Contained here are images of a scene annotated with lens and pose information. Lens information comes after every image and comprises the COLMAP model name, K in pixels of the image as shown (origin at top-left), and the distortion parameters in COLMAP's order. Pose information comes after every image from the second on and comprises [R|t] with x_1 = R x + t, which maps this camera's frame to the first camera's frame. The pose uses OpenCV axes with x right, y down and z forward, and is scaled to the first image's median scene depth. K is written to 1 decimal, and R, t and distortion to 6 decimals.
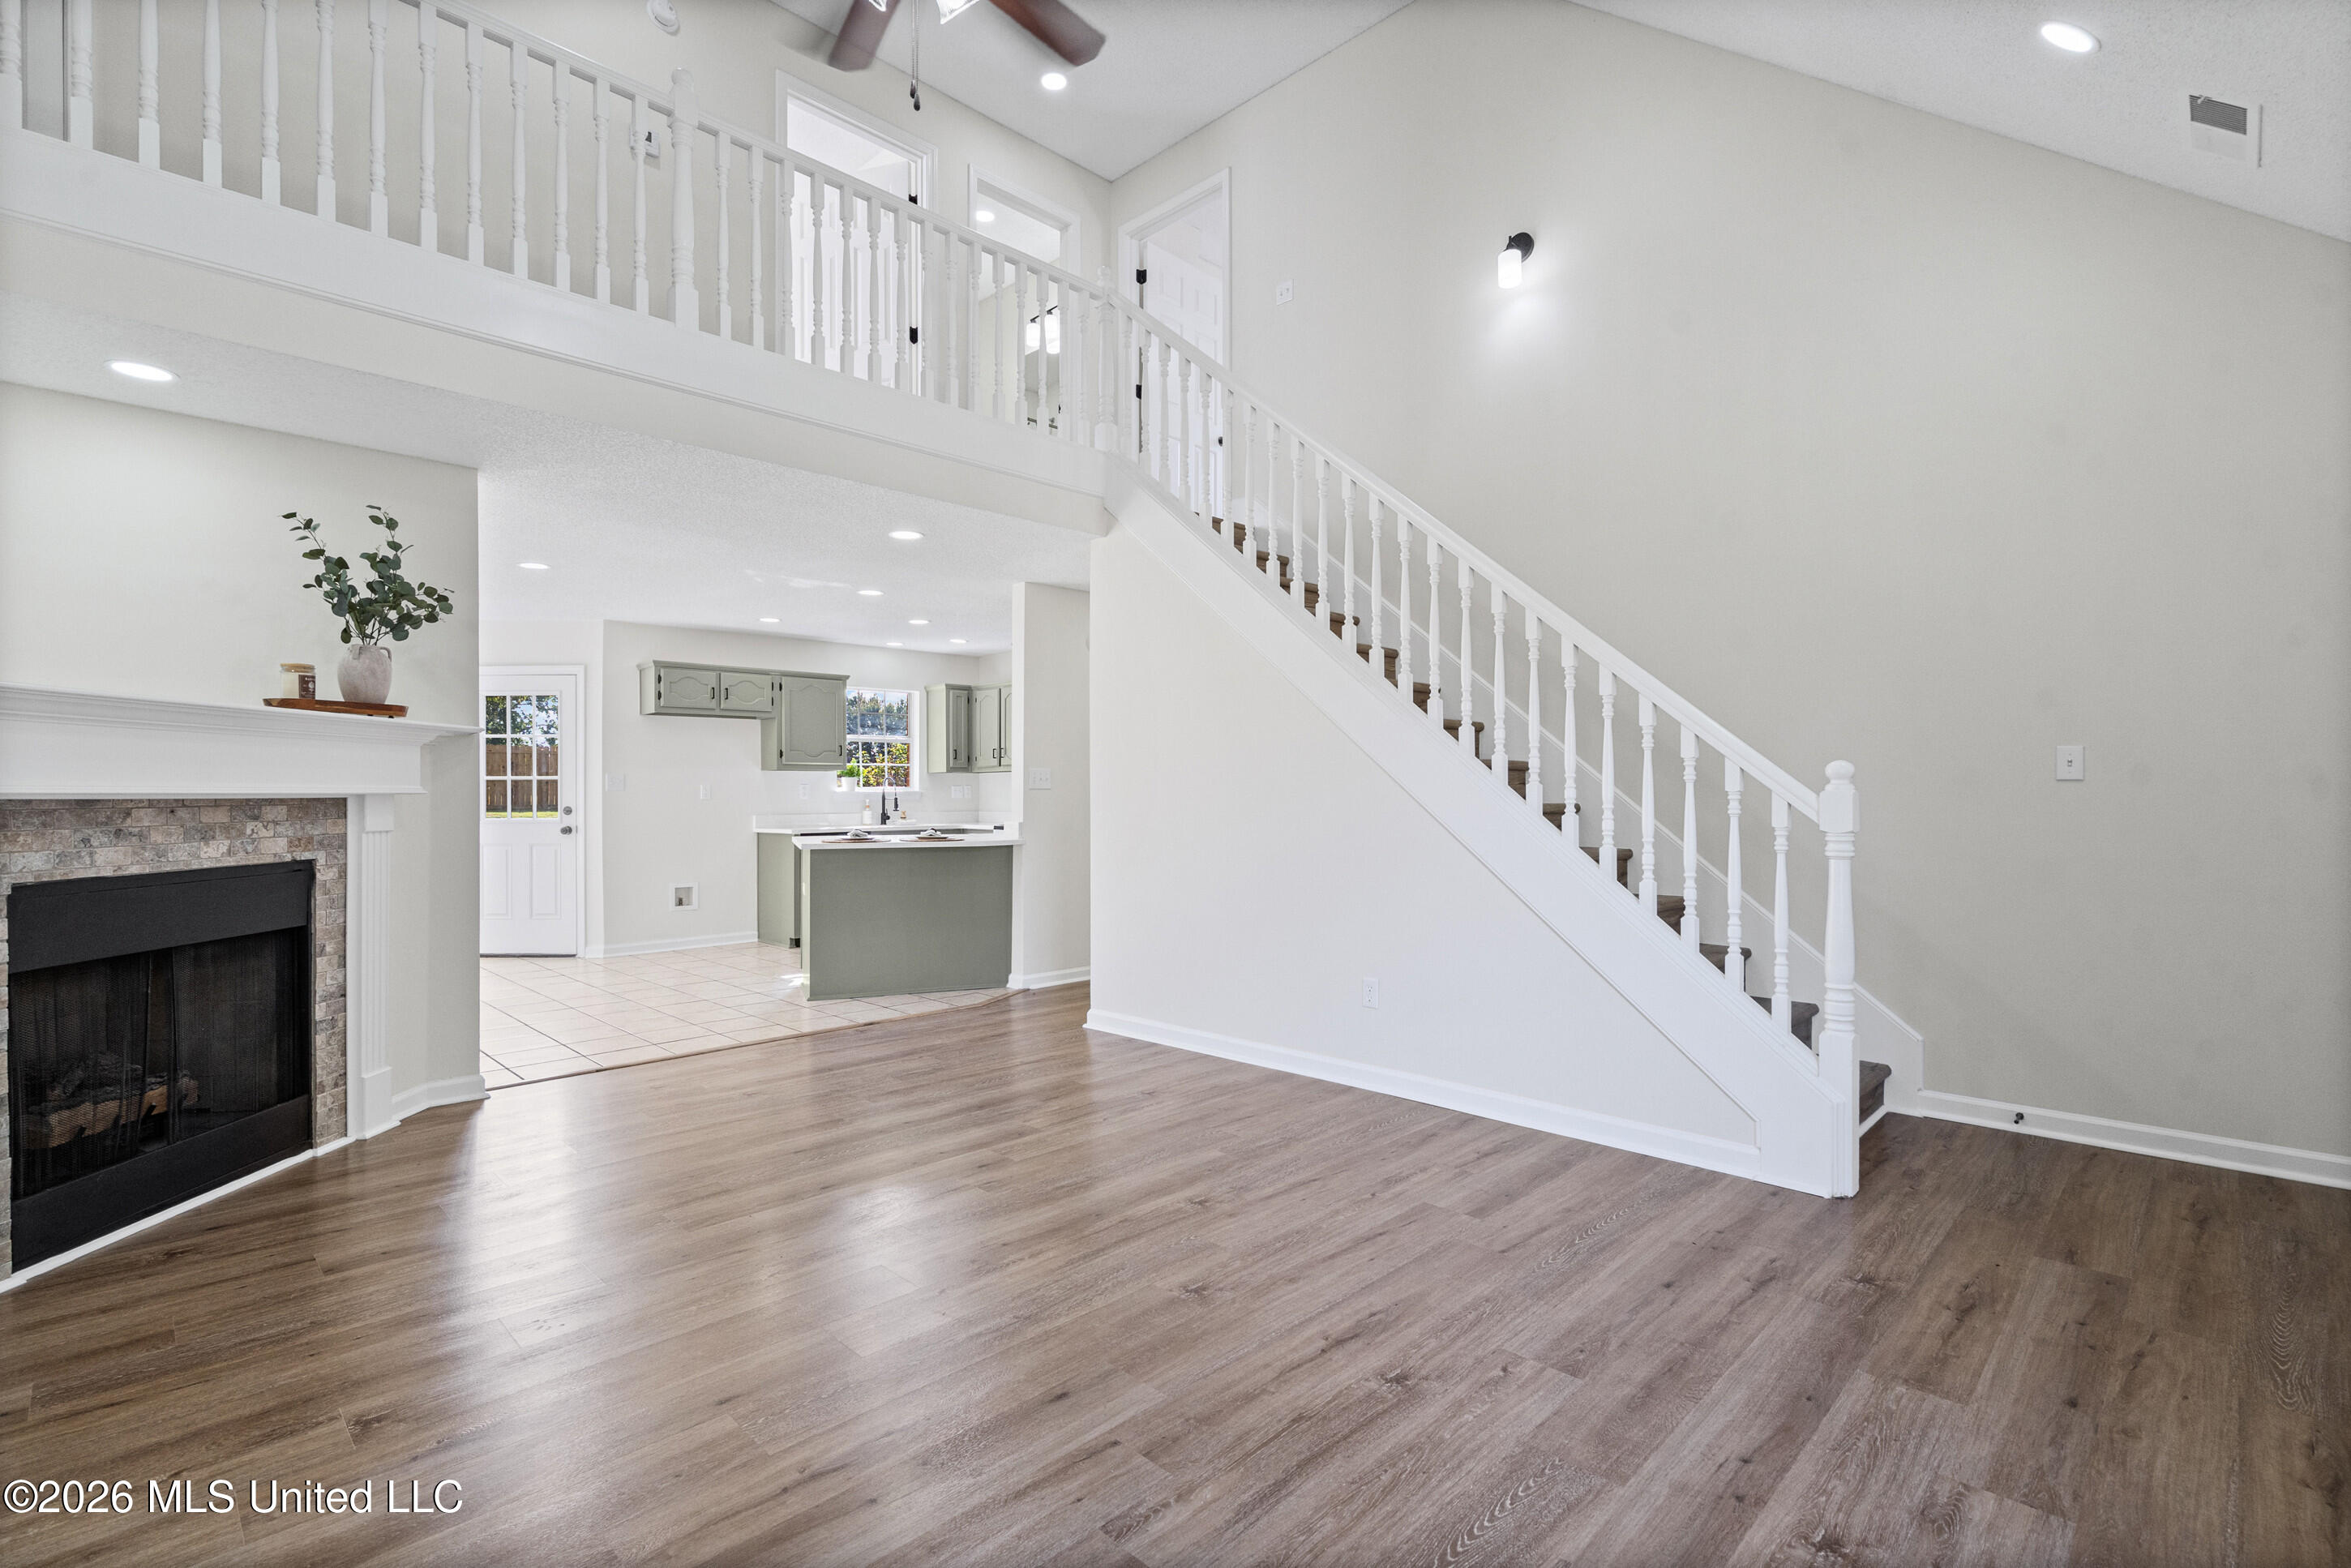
lens RADIAL K [[1083.4, 0, 1175.8], [0, 1083.4, 786.5], [0, 0, 1]] dist [-0.006940, 0.000311]
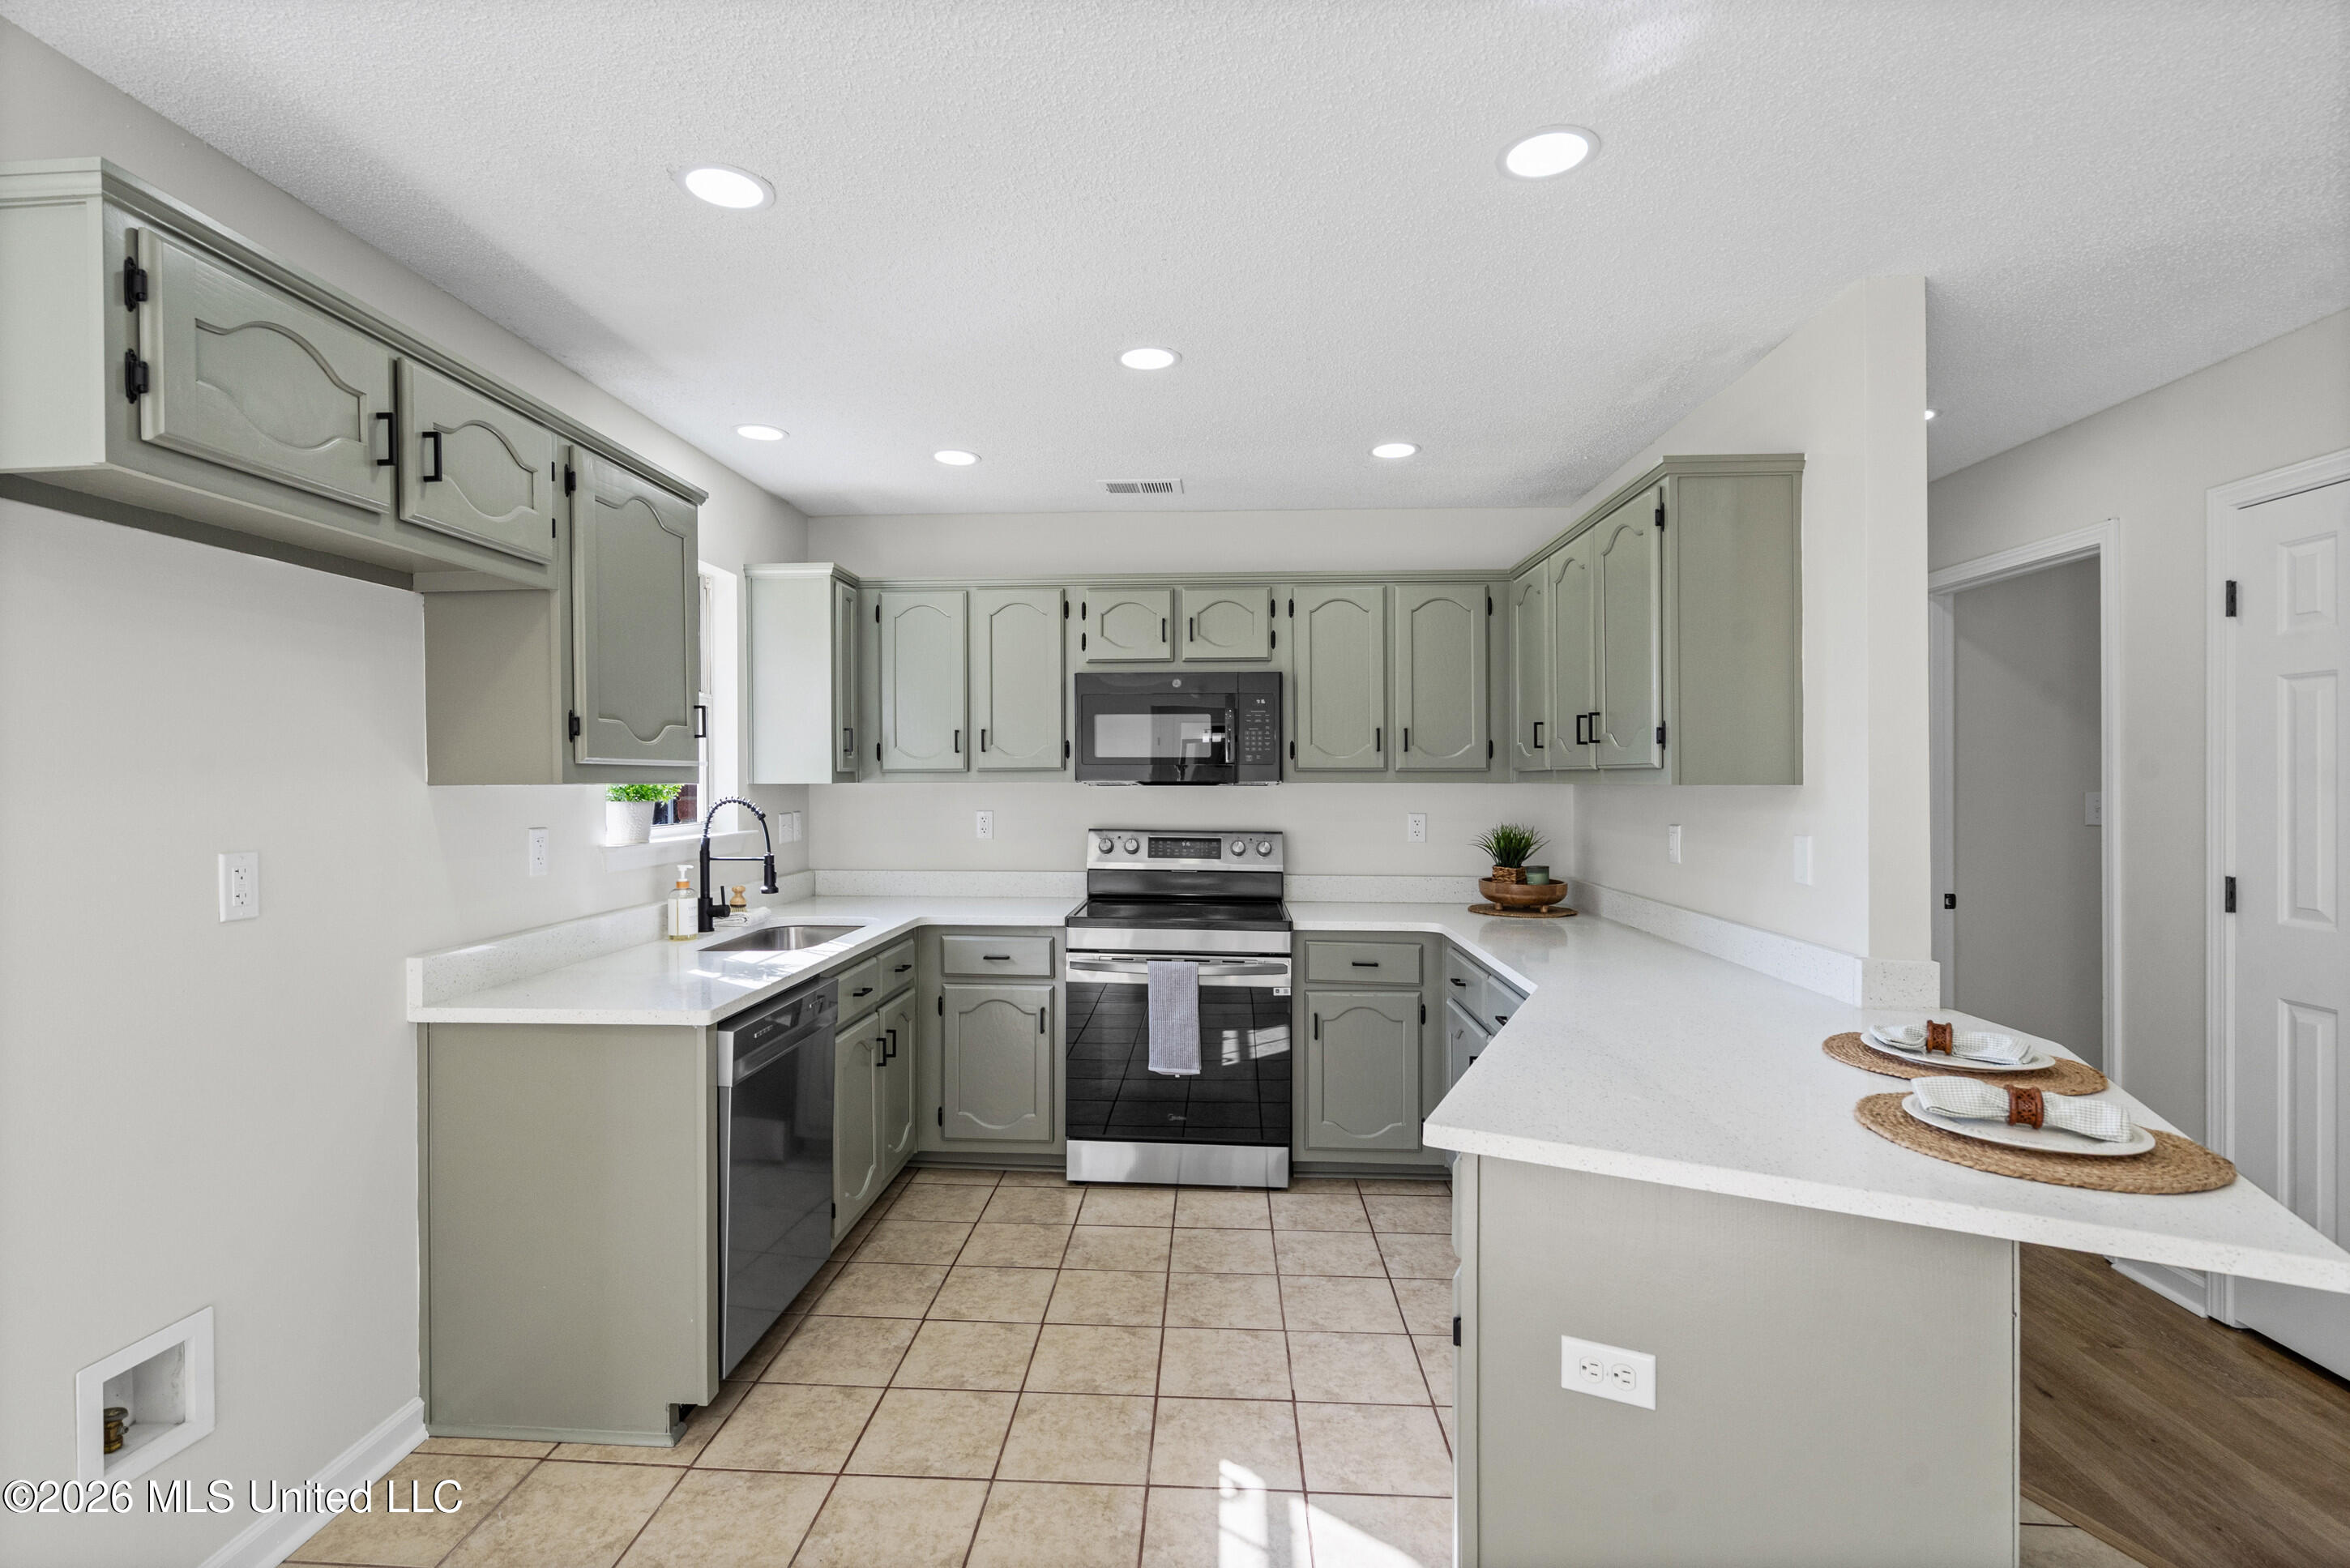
lens RADIAL K [[1082.9, 0, 1167.9], [0, 1082.9, 785.1], [0, 0, 1]] dist [-0.006940, 0.000311]
pose [[0.749501, -0.007533, 0.661961, -1.043854], [0.003154, 0.999965, 0.007808, -0.042548], [-0.661996, -0.003765, 0.749498, 1.688666]]
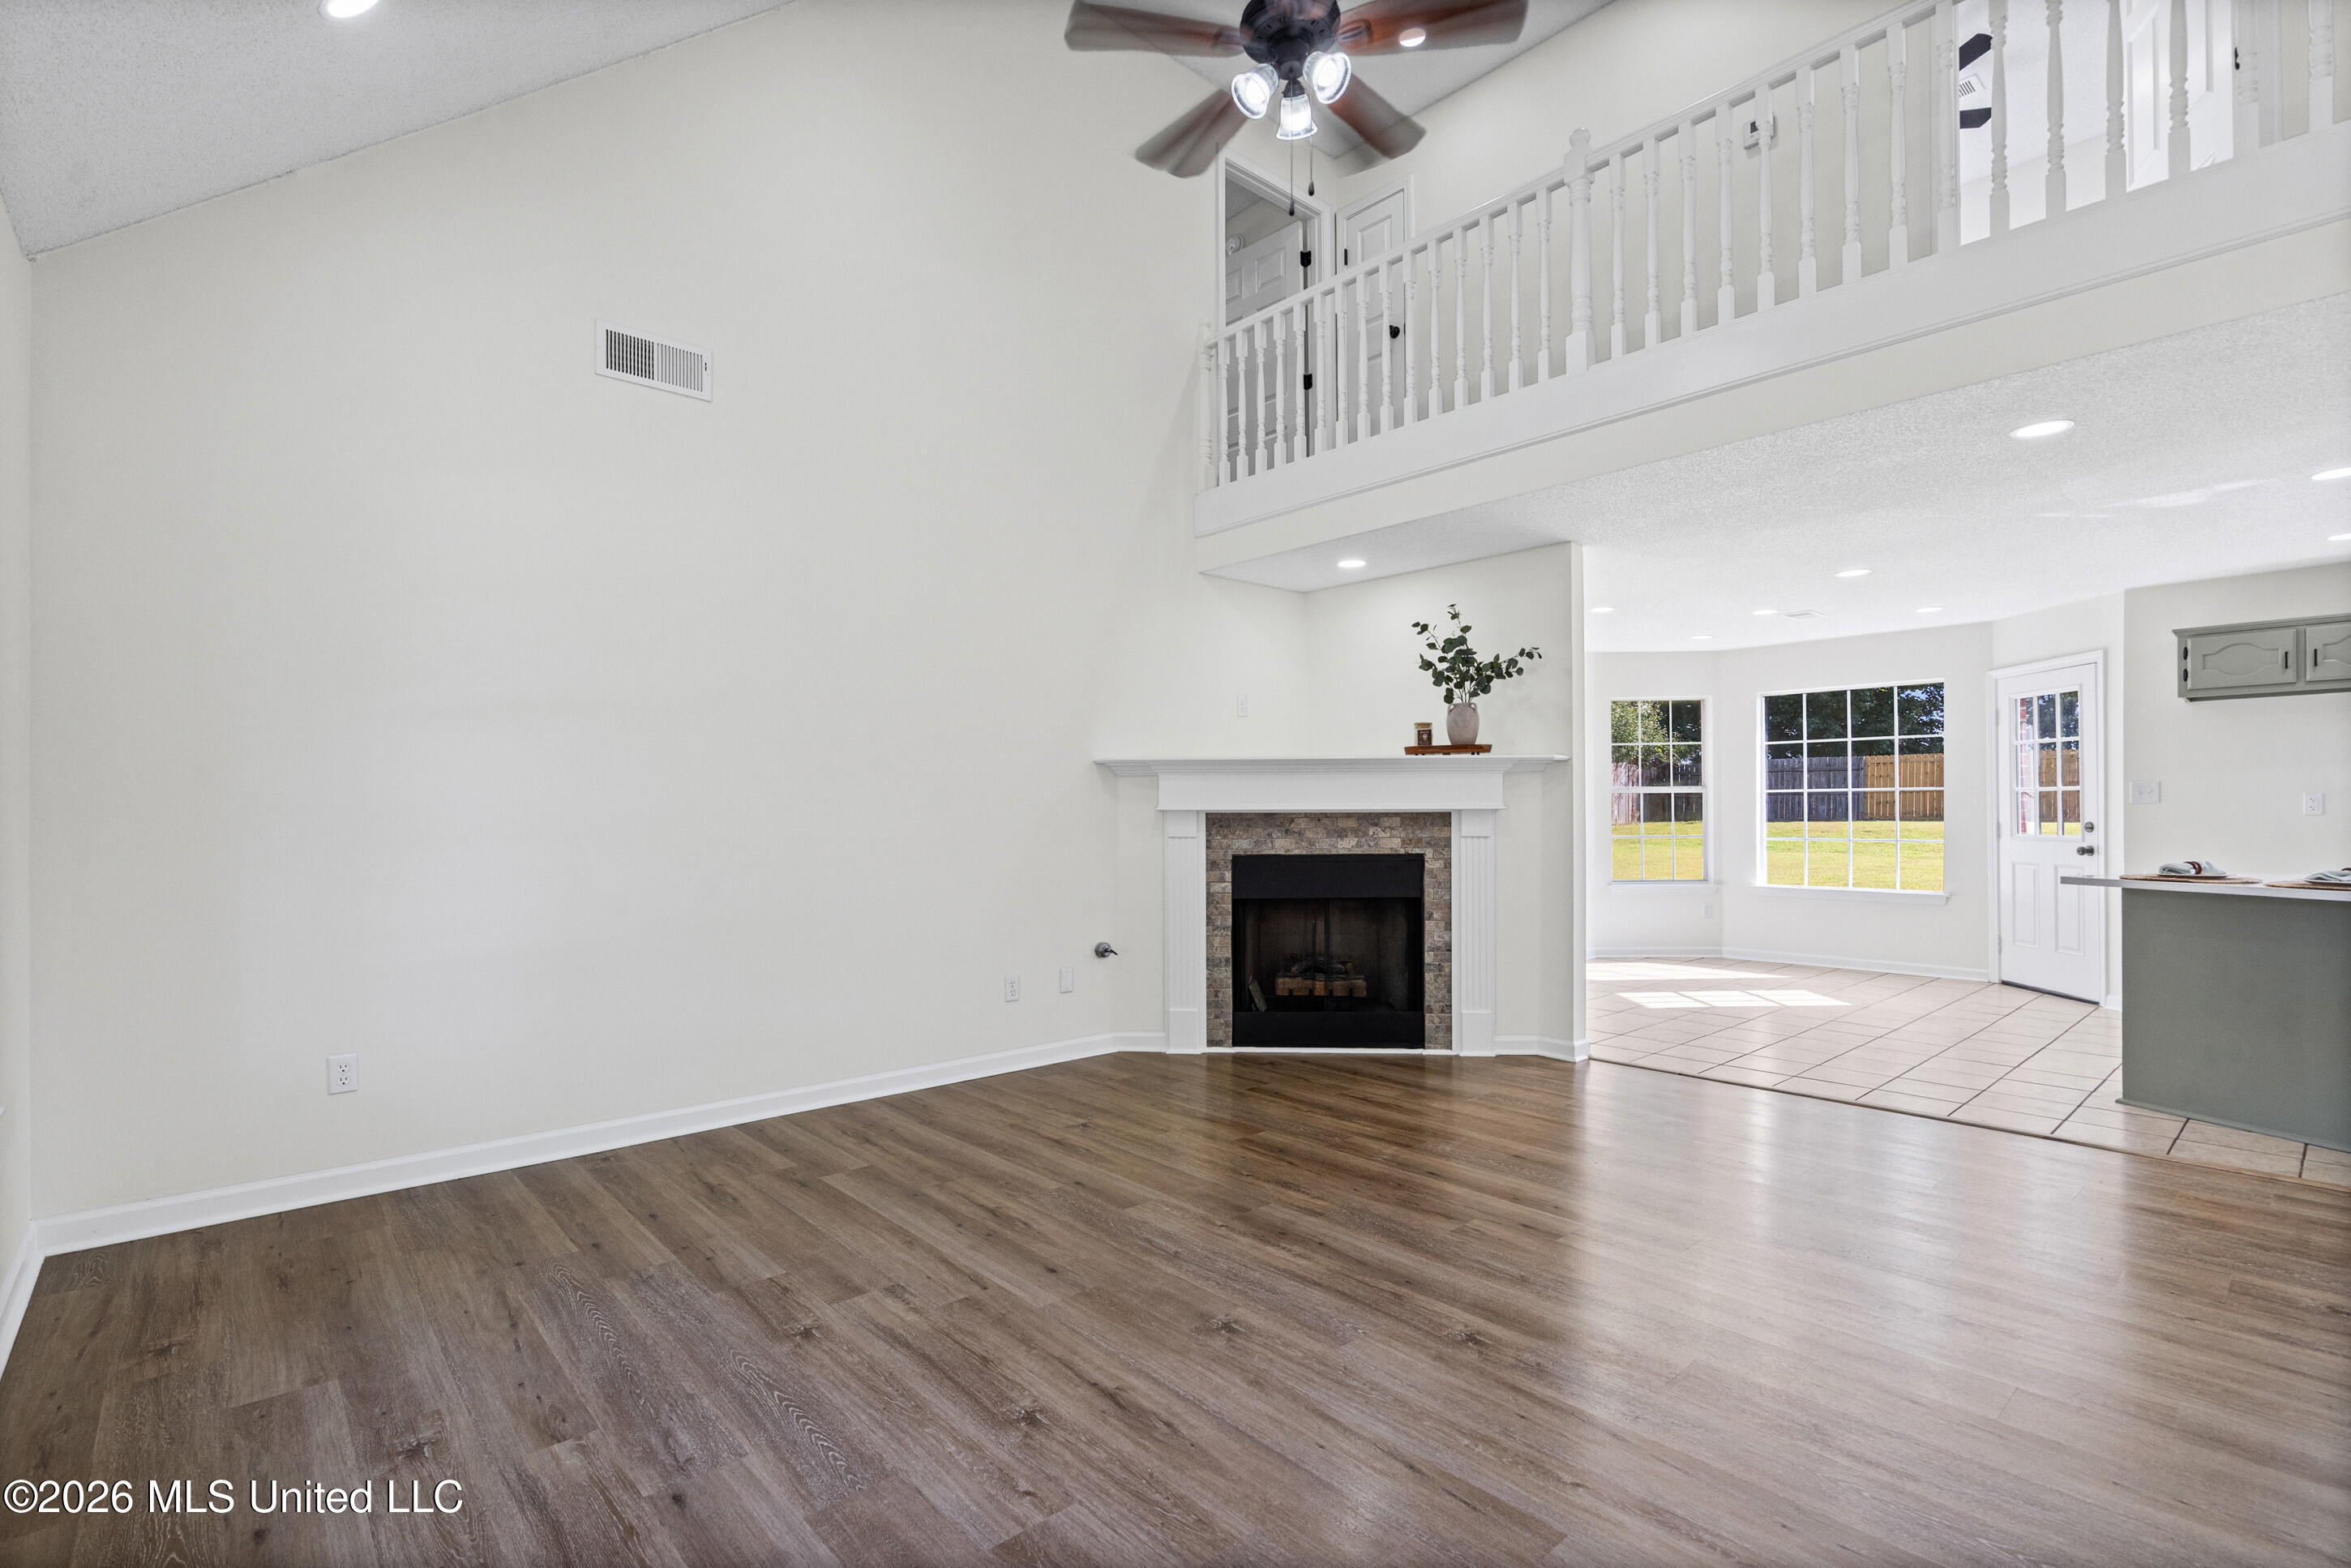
lens RADIAL K [[1083.4, 0, 1123.2], [0, 1083.4, 792.5], [0, 0, 1]] dist [-0.006940, 0.000311]
pose [[-0.094341, -0.014992, -0.995427, 0.742811], [0.010315, 0.999818, -0.016036, 0.002852], [0.995487, -0.011781, -0.094169, 0.750240]]
